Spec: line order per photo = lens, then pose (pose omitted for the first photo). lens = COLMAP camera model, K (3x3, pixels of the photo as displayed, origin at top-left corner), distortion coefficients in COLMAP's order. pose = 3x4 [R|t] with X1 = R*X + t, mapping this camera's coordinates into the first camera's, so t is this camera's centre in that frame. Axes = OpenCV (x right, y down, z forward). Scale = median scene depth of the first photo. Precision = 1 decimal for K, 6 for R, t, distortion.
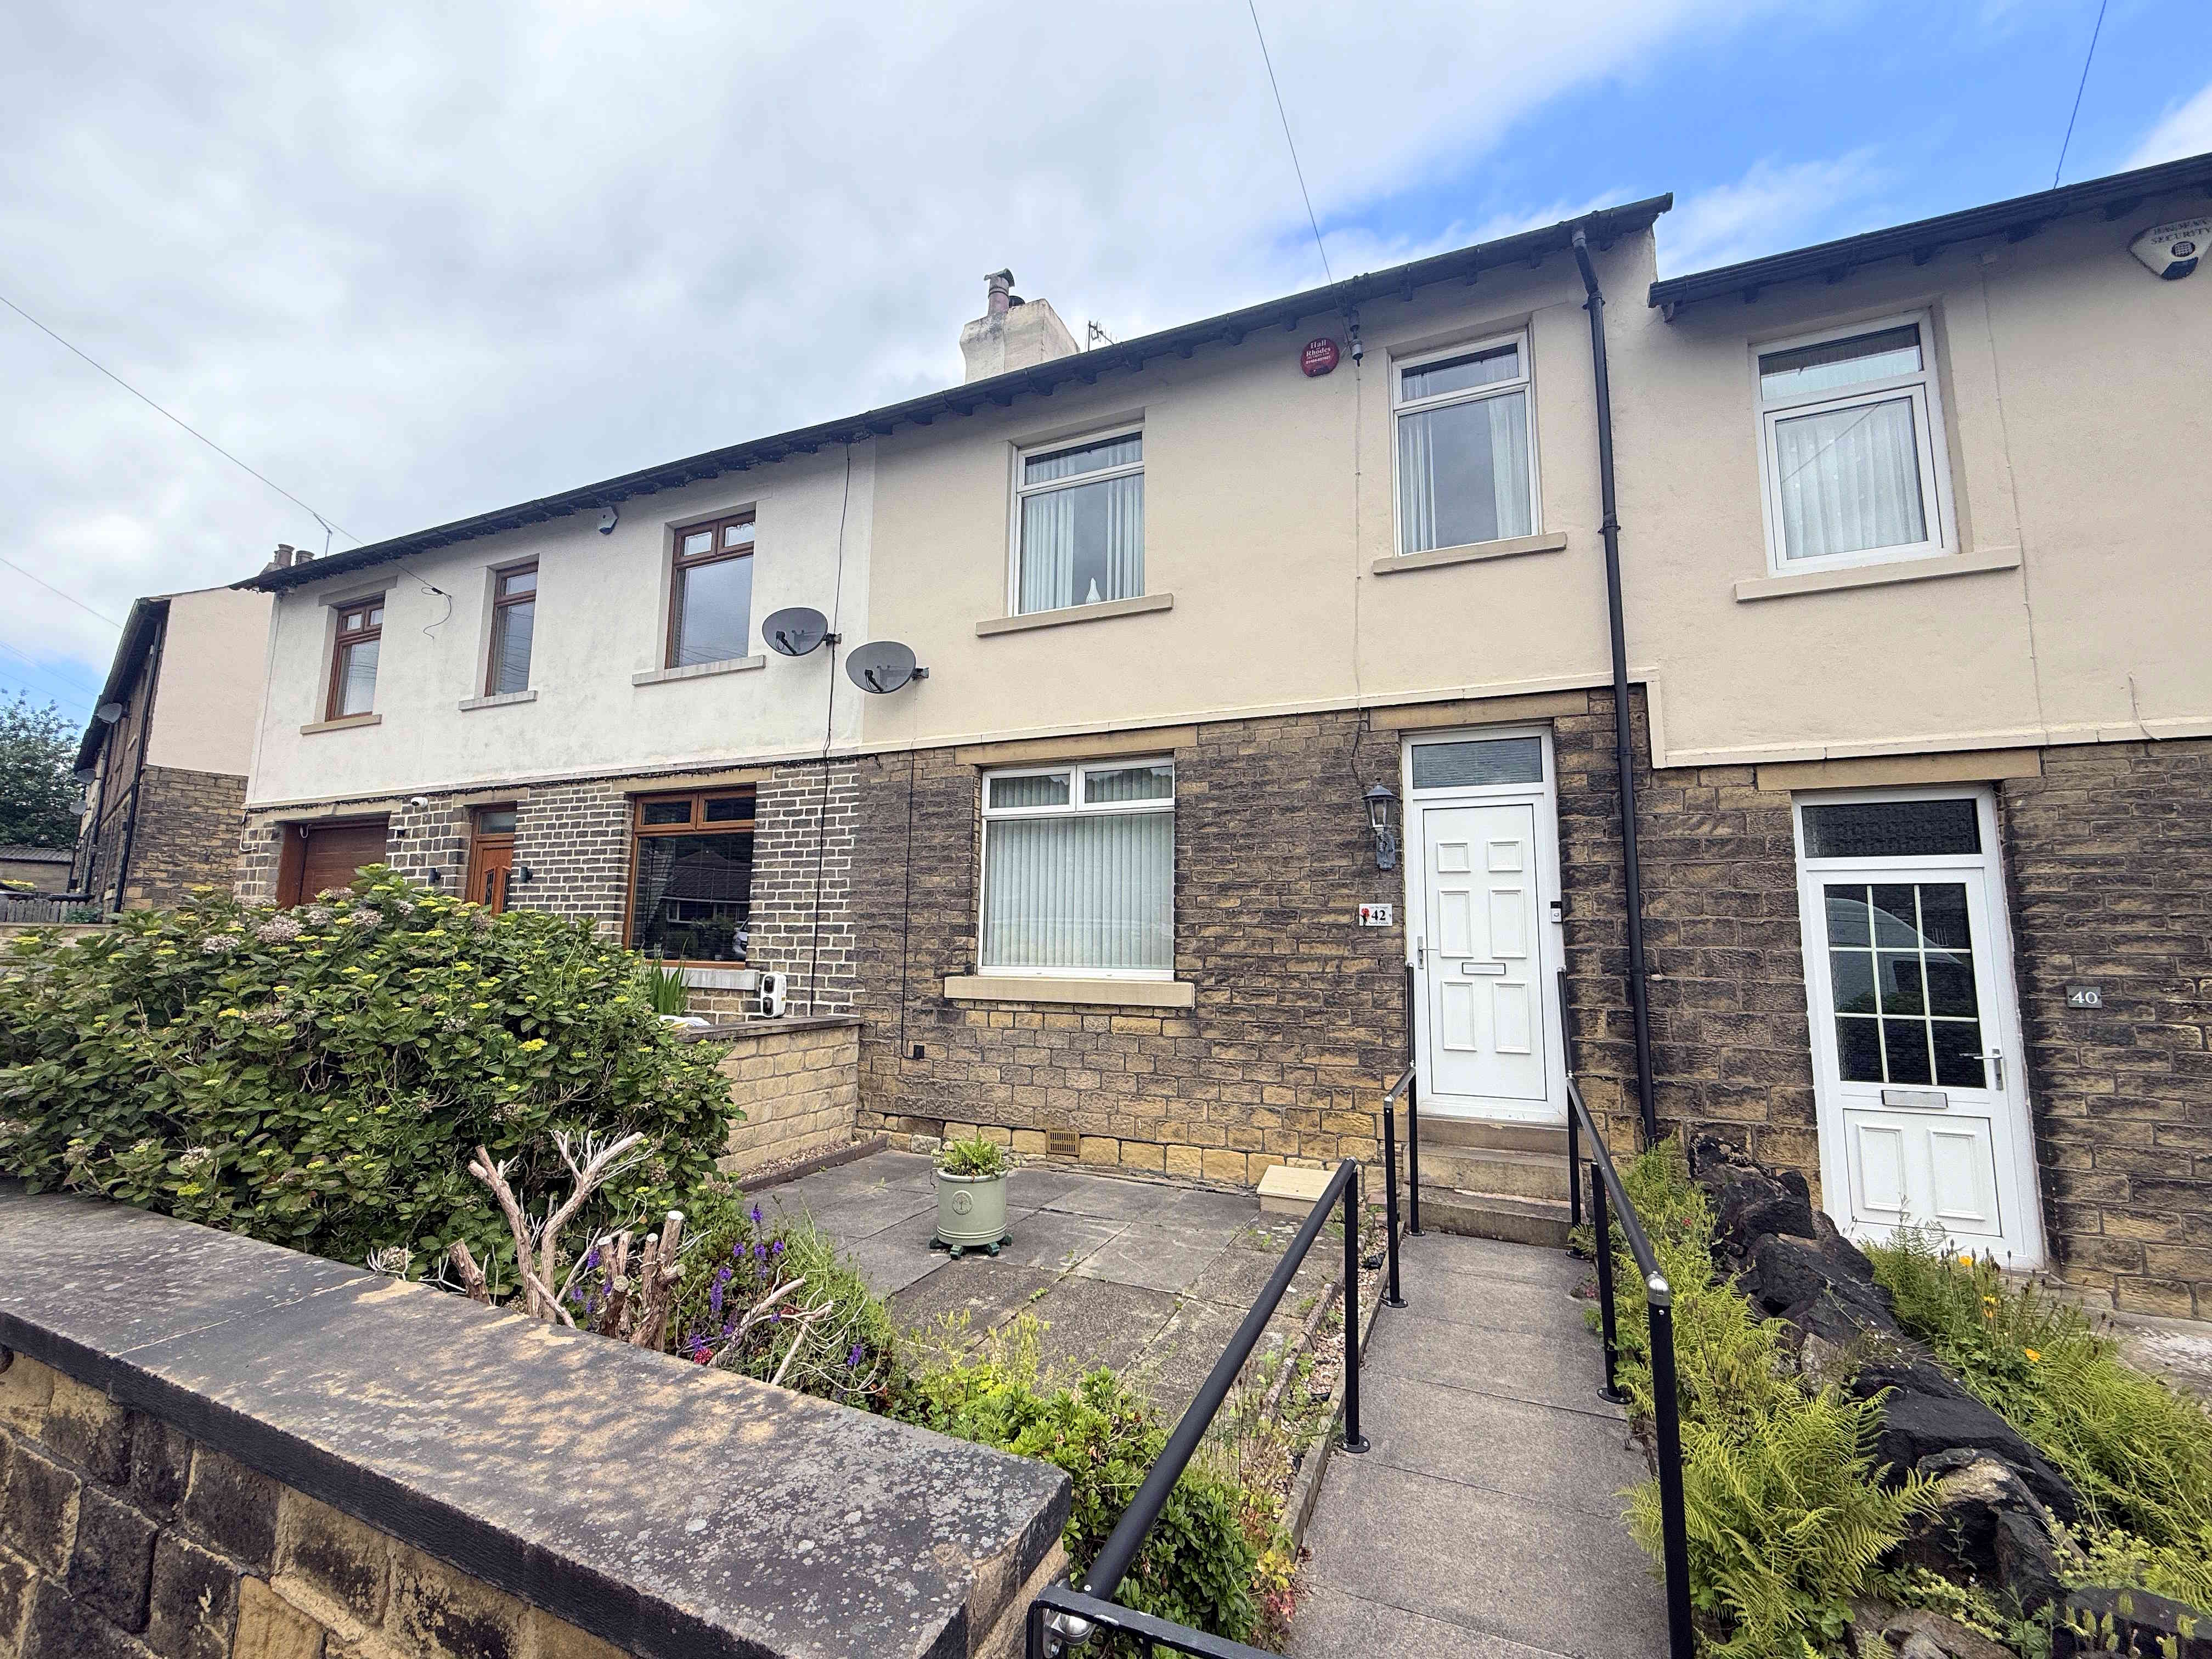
lens RADIAL K [[885.8, 0, 1098.9], [0, 885.8, 831.3], [0, 0, 1]] dist [0.000412, -0.000693]
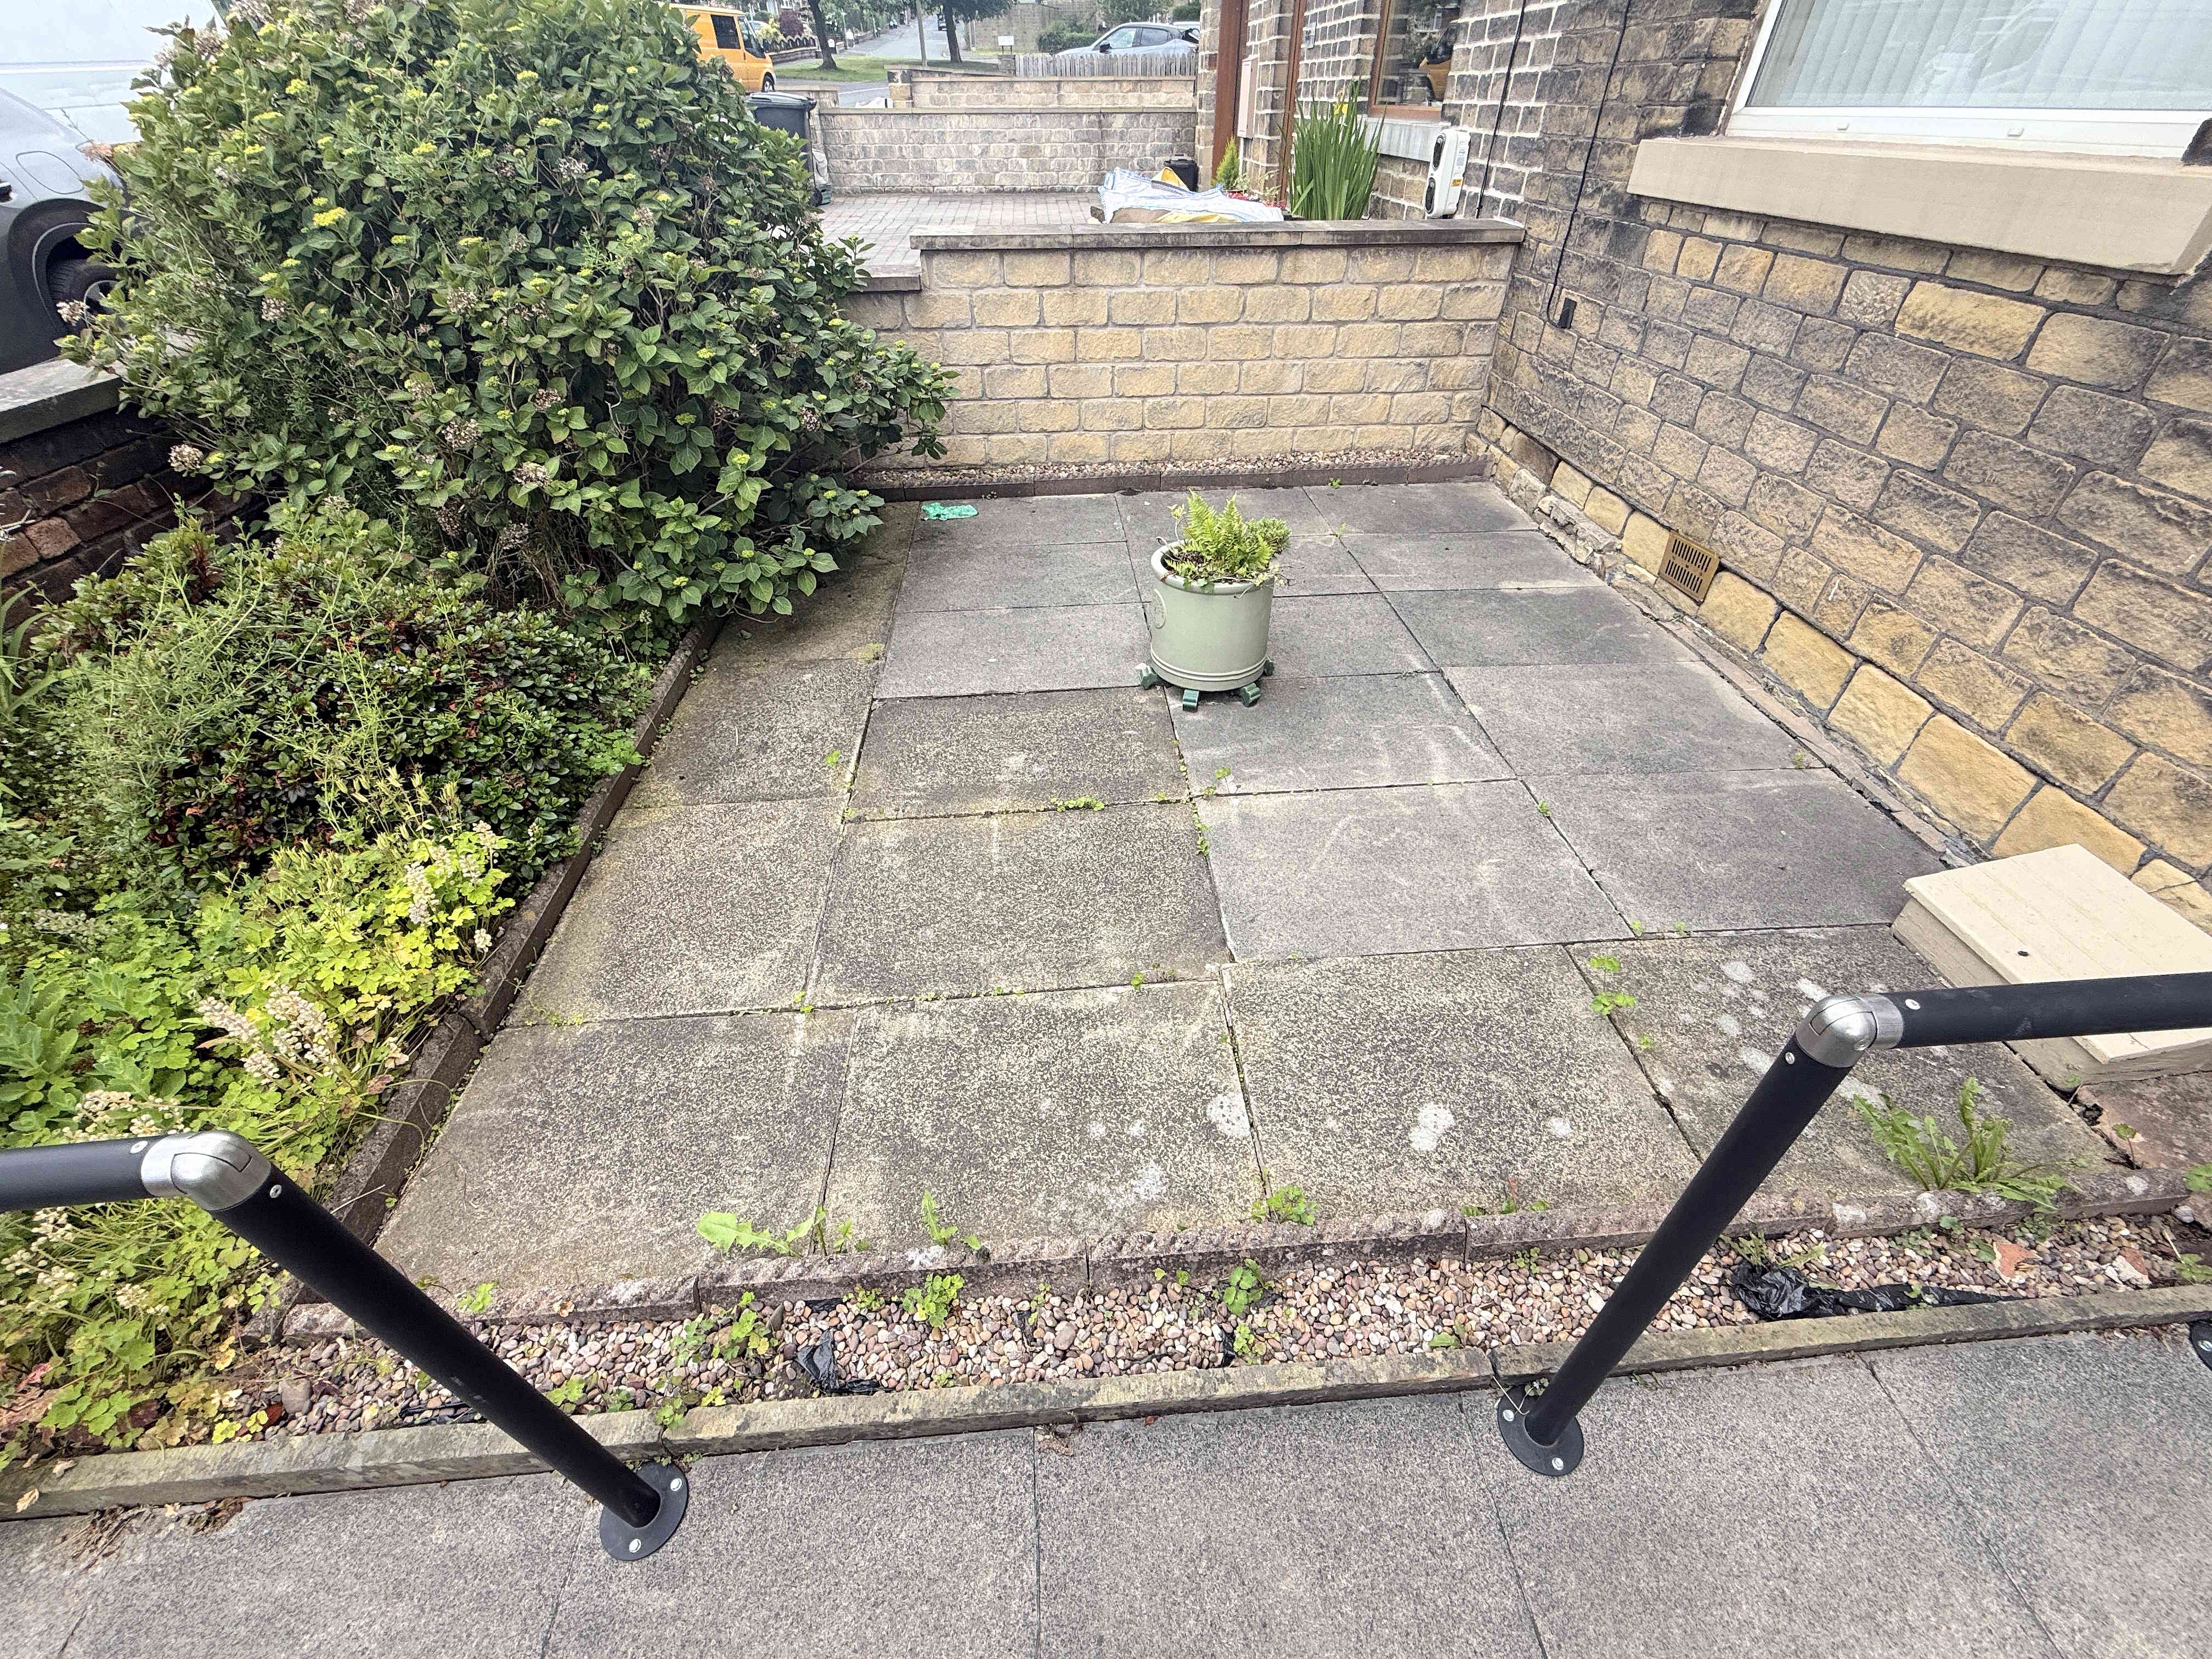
lens RADIAL K [[885.8, 0, 1098.9], [0, 885.8, 831.3], [0, 0, 1]] dist [0.000412, -0.000693]
pose [[0.482292, 0.547407, -0.683915, 0.211453], [0.123038, 0.730647, 0.671578, 0.090434], [0.867327, -0.408045, 0.285033, 0.513911]]
